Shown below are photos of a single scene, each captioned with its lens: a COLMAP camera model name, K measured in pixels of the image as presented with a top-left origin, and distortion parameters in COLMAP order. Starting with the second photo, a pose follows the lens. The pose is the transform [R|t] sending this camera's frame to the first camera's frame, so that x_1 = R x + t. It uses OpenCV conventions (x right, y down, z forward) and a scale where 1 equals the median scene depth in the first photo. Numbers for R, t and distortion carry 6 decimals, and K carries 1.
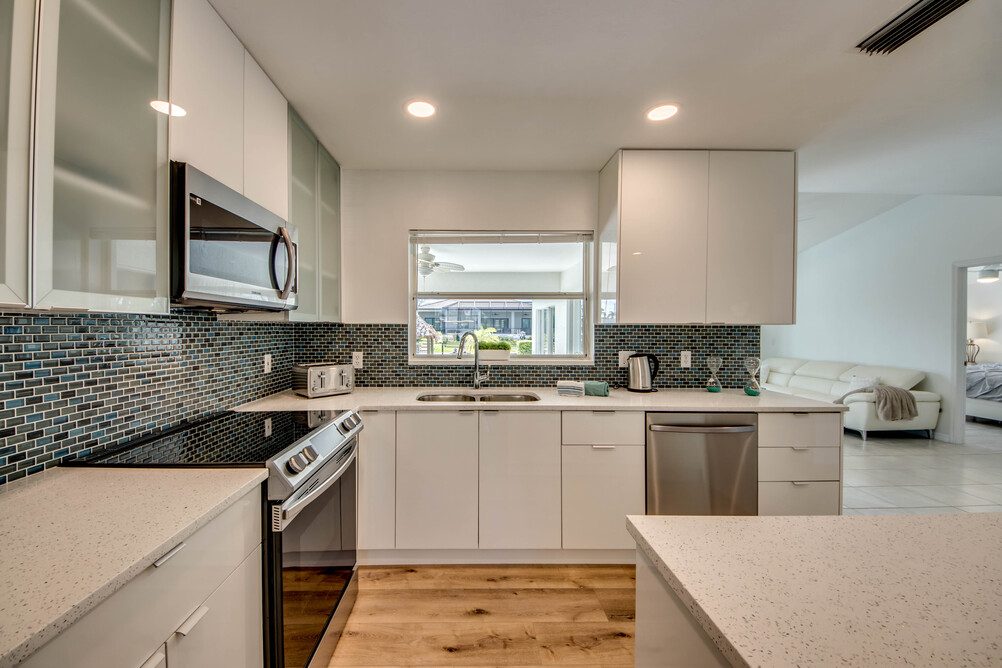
lens RADIAL K [[383.1, 0, 477.8], [0, 383.1, 331.6], [0, 0, 1]] dist [0.009187, -0.007559]
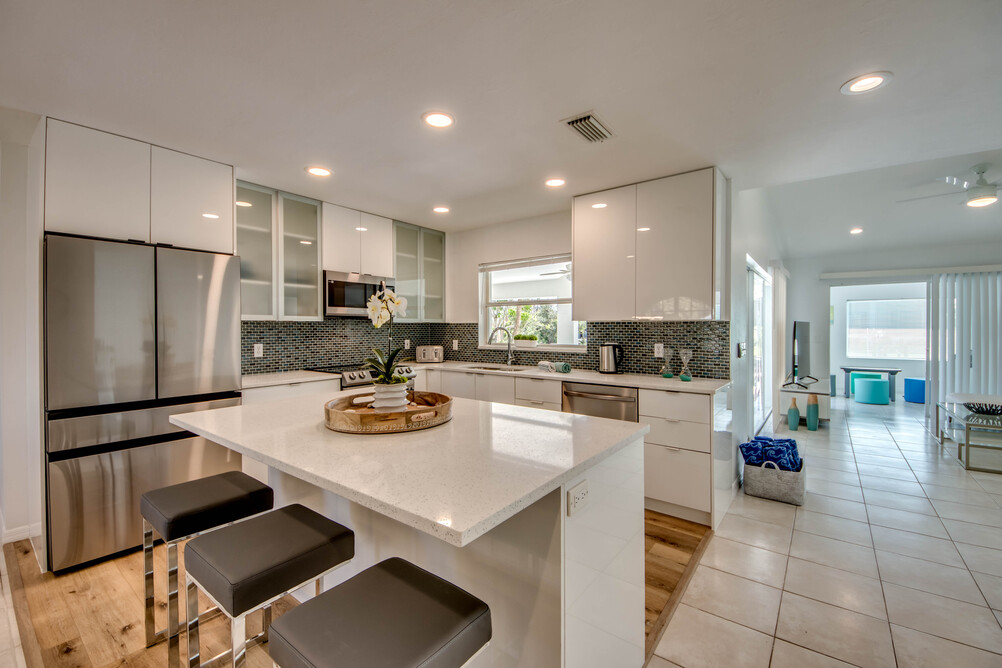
lens RADIAL K [[427.2, 0, 510.2], [0, 427.2, 333.1], [0, 0, 1]] dist [0.003450, -0.002200]
pose [[0.802893, 0.005424, -0.596099, 0.972328], [-0.001283, 0.999972, 0.007371, 0.009661], [0.596122, -0.005153, 0.802877, -0.334635]]
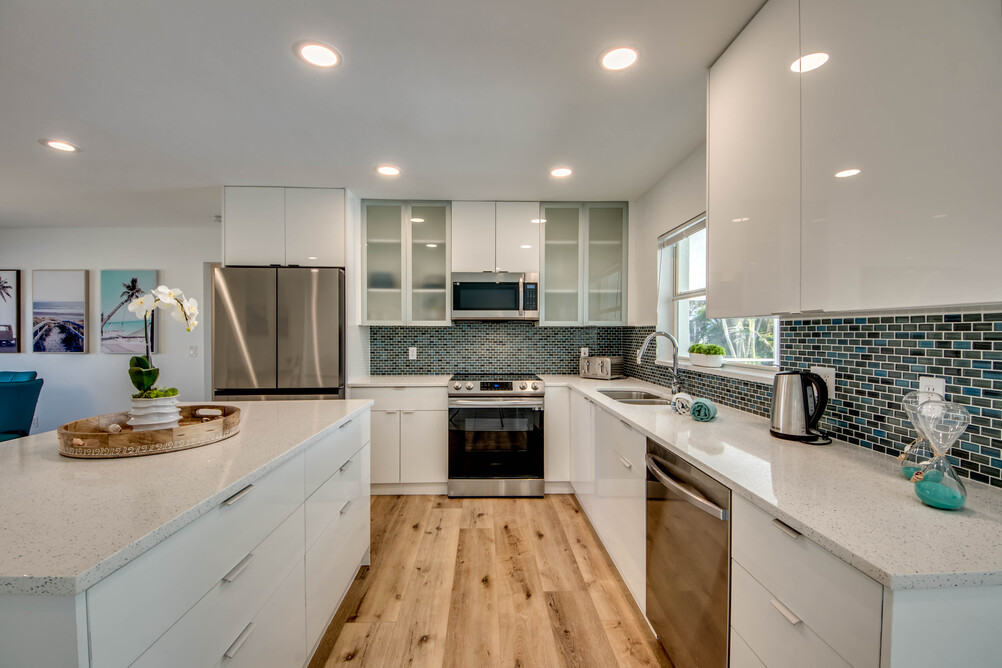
lens RADIAL K [[427.2, 0, 498.6], [0, 427.2, 340.4], [0, 0, 1]] dist [0.003450, -0.002200]
pose [[0.020279, 0.014862, -0.999684, 0.992989], [-0.006872, 0.999868, 0.014725, 0.007687], [0.999771, 0.006571, 0.020378, 0.533392]]
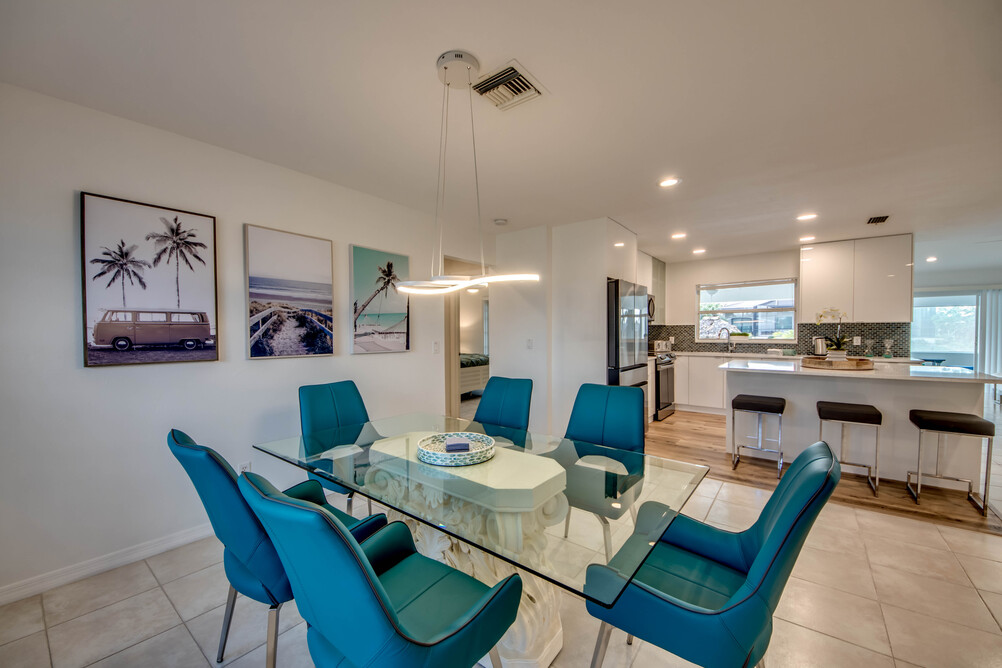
lens RADIAL K [[383.1, 0, 482.3], [0, 383.1, 339.1], [0, 0, 1]] dist [0.009187, -0.007559]
pose [[0.779580, 0.004604, -0.626286, 0.285387], [0.002564, 0.999941, 0.010542, 0.038260], [0.626297, -0.009825, 0.779522, -1.703019]]
